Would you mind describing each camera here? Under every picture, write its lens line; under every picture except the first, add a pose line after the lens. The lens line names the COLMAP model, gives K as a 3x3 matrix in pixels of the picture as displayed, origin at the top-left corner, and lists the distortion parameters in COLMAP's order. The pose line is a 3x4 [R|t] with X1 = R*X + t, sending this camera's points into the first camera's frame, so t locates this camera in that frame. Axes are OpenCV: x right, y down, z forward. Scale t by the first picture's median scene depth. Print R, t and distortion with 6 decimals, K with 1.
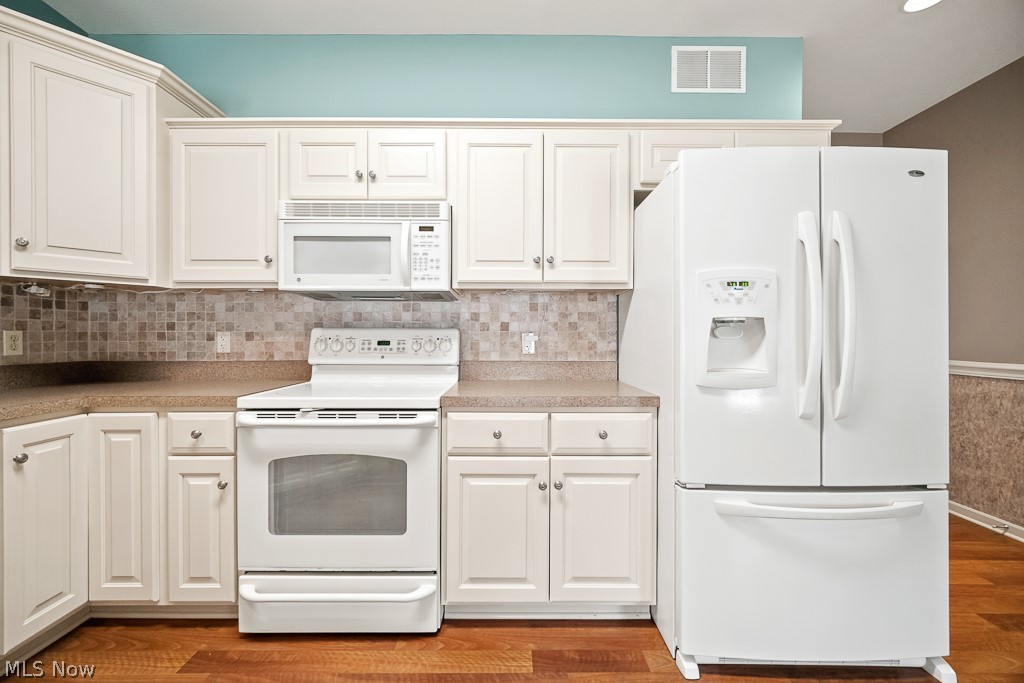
lens RADIAL K [[409.7, 0, 512.6], [0, 409.7, 339.0], [0, 0, 1]] dist [-0.001888, 0.000745]
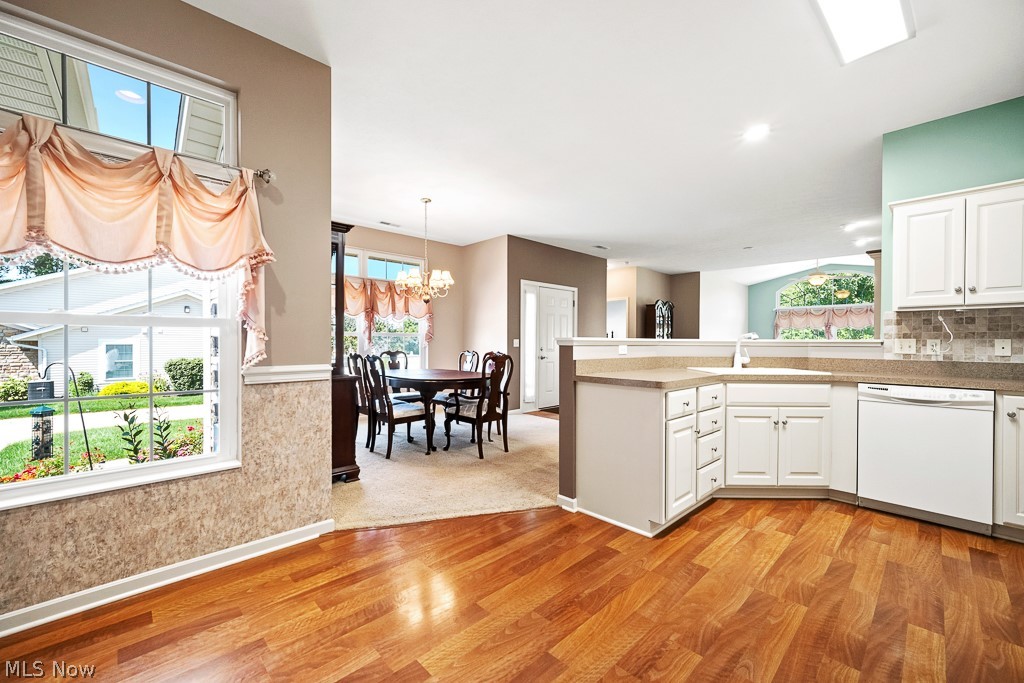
lens RADIAL K [[409.7, 0, 510.9], [0, 409.7, 346.4], [0, 0, 1]] dist [-0.001888, 0.000745]
pose [[-0.721692, 0.004204, -0.692201, 1.114568], [-0.008713, 0.999847, 0.015156, -0.001023], [0.692159, 0.016969, -0.721545, 0.576378]]
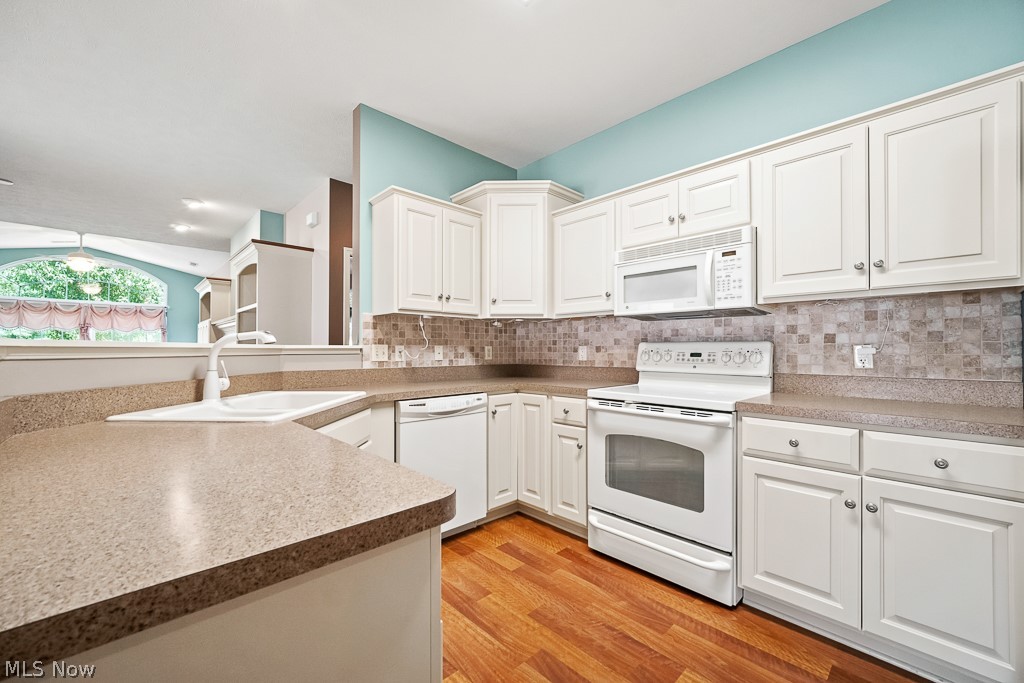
lens RADIAL K [[409.7, 0, 505.4], [0, 409.7, 347.0], [0, 0, 1]] dist [-0.001888, 0.000745]
pose [[0.682448, -0.005453, -0.730914, 0.191981], [-0.003604, 0.999935, -0.010825, 0.002349], [0.730925, 0.010022, 0.682384, -0.216376]]
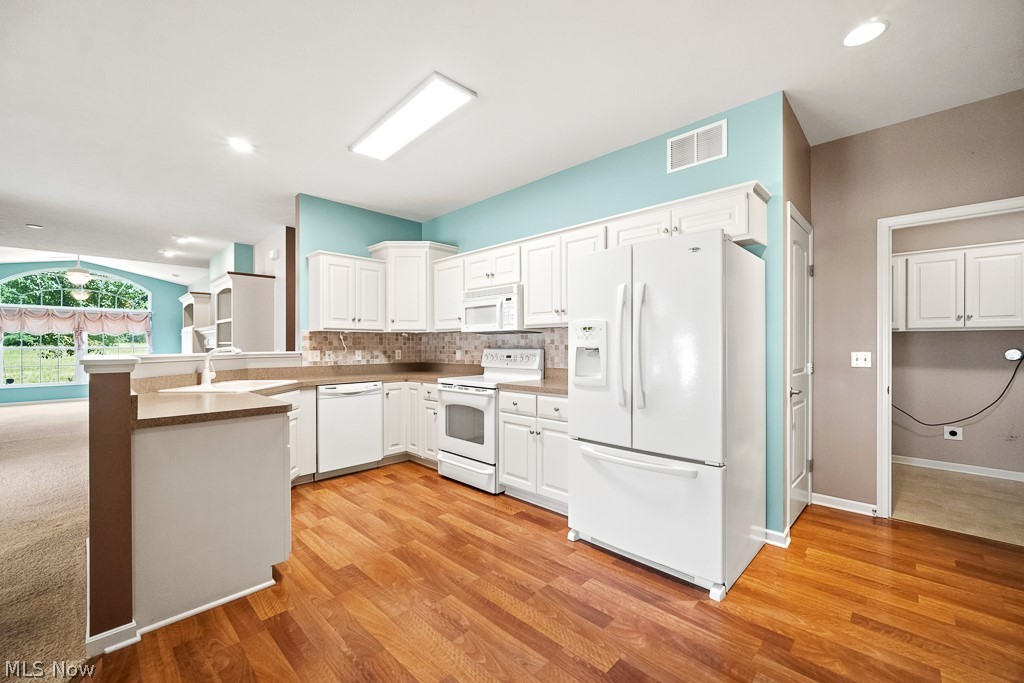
lens RADIAL K [[409.7, 0, 503.5], [0, 409.7, 346.8], [0, 0, 1]] dist [-0.001888, 0.000745]
pose [[0.708566, -0.001650, -0.705643, 1.155757], [0.000564, 0.999998, -0.001772, -0.037487], [0.705645, 0.000858, 0.708565, -0.405914]]
